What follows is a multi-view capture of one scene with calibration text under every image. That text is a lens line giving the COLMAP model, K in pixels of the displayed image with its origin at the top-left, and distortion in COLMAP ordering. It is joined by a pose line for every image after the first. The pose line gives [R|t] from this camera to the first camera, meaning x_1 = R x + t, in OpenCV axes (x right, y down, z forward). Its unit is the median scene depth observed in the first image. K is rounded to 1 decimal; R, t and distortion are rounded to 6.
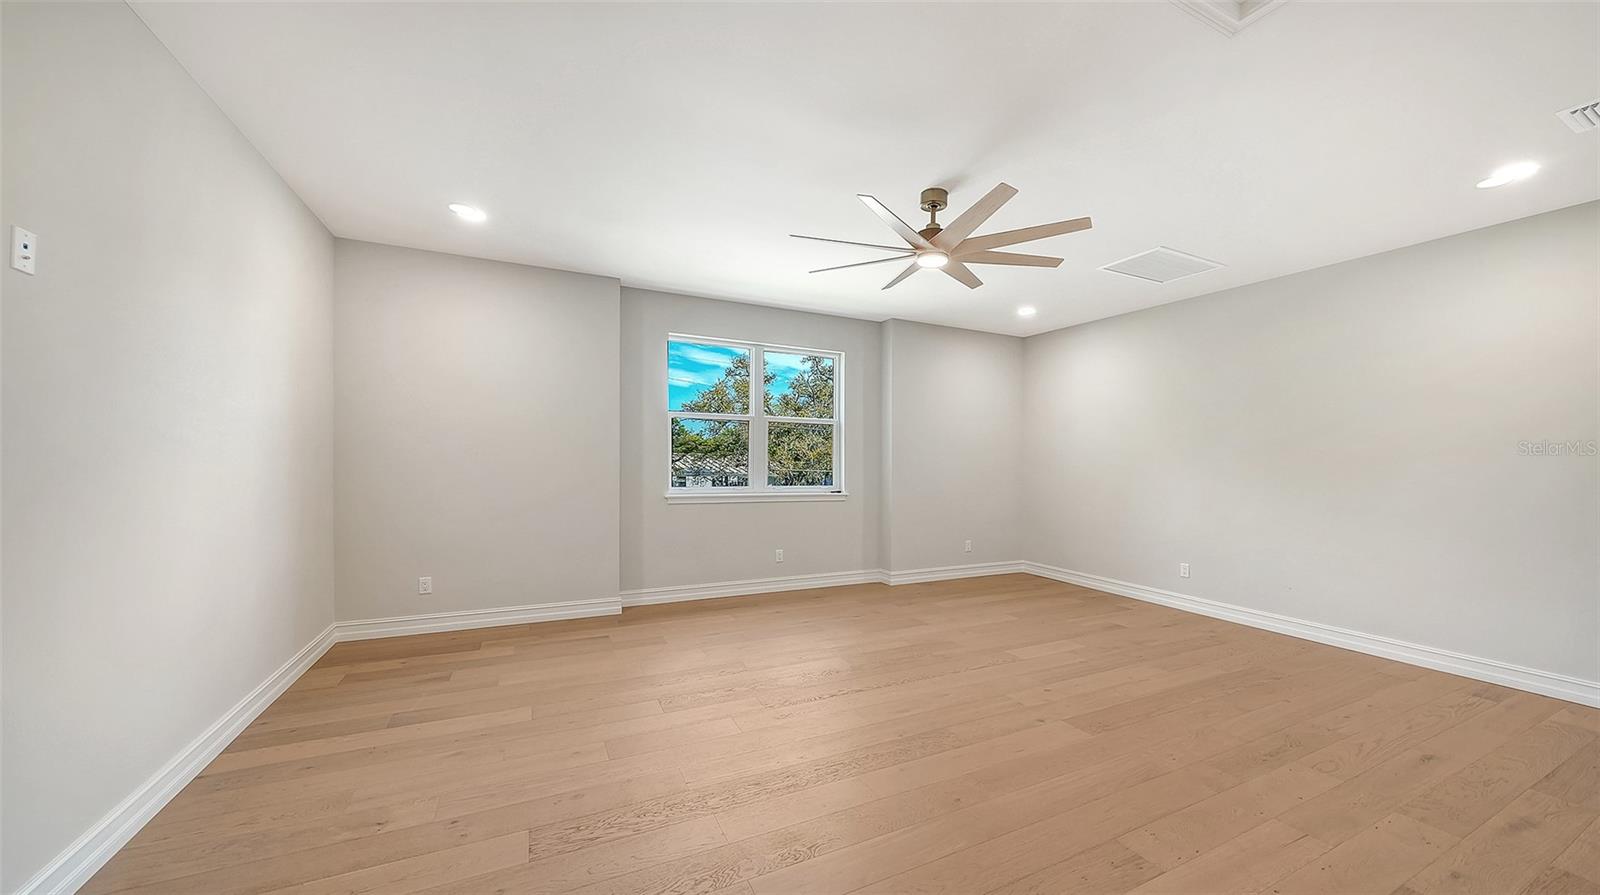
lens RADIAL K [[579.6, 0, 795.0], [0, 579.6, 455.2], [0, 0, 1]] dist [-0.002613, -0.000641]
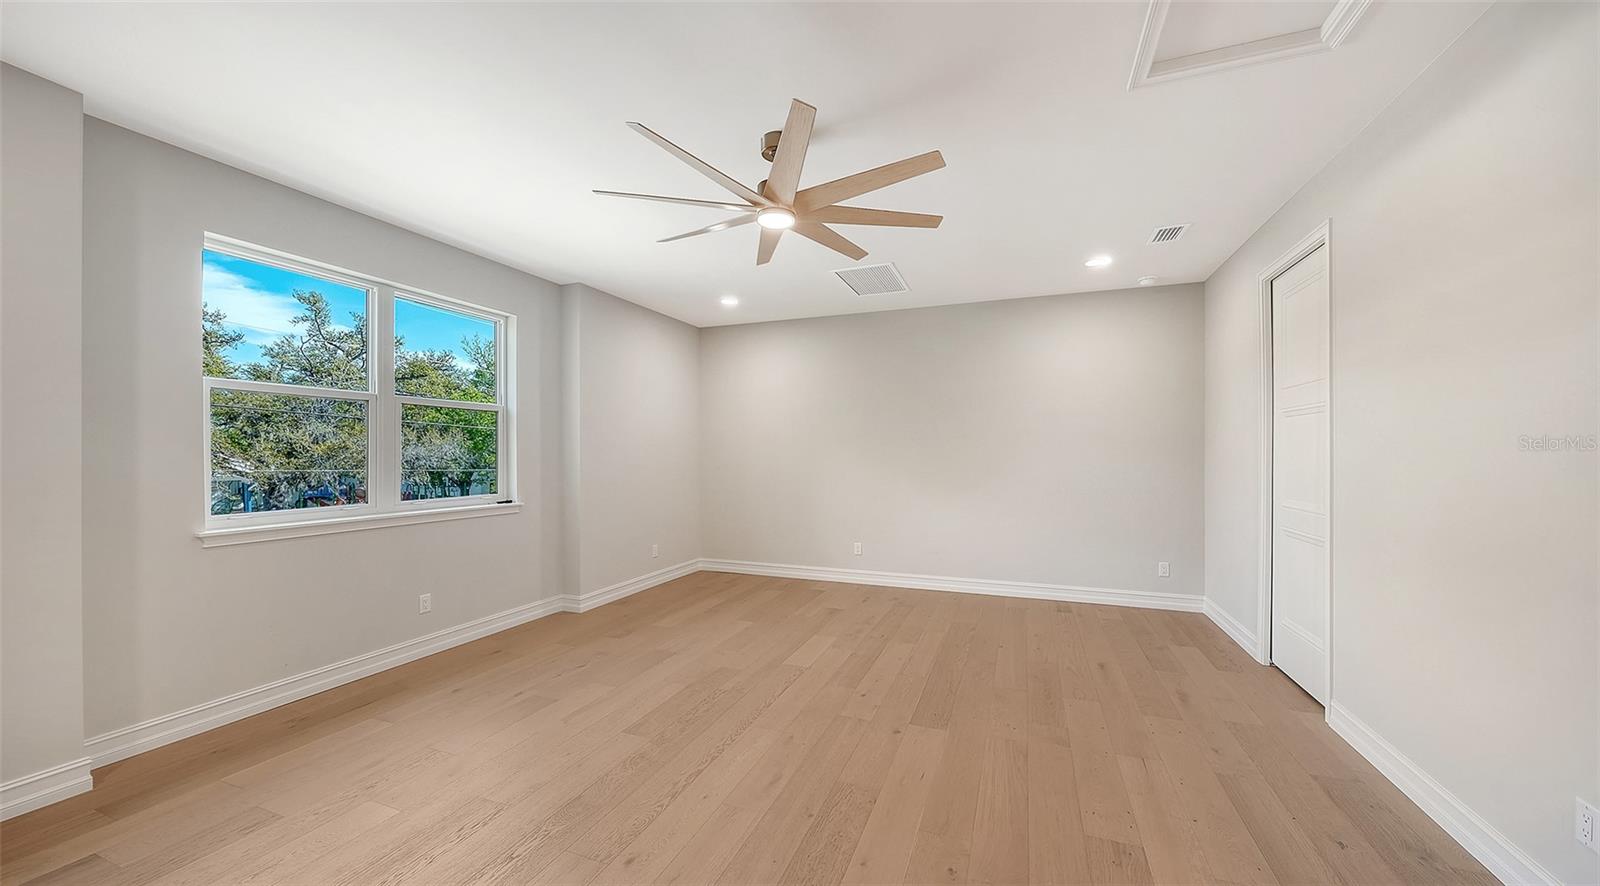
lens RADIAL K [[579.6, 0, 807.1], [0, 579.6, 444.0], [0, 0, 1]] dist [-0.002613, -0.000641]
pose [[0.725780, -0.005542, 0.687905, -0.180021], [0.008346, 0.999965, -0.000750, -0.008379], [-0.687877, 0.006286, 0.725800, 0.219333]]
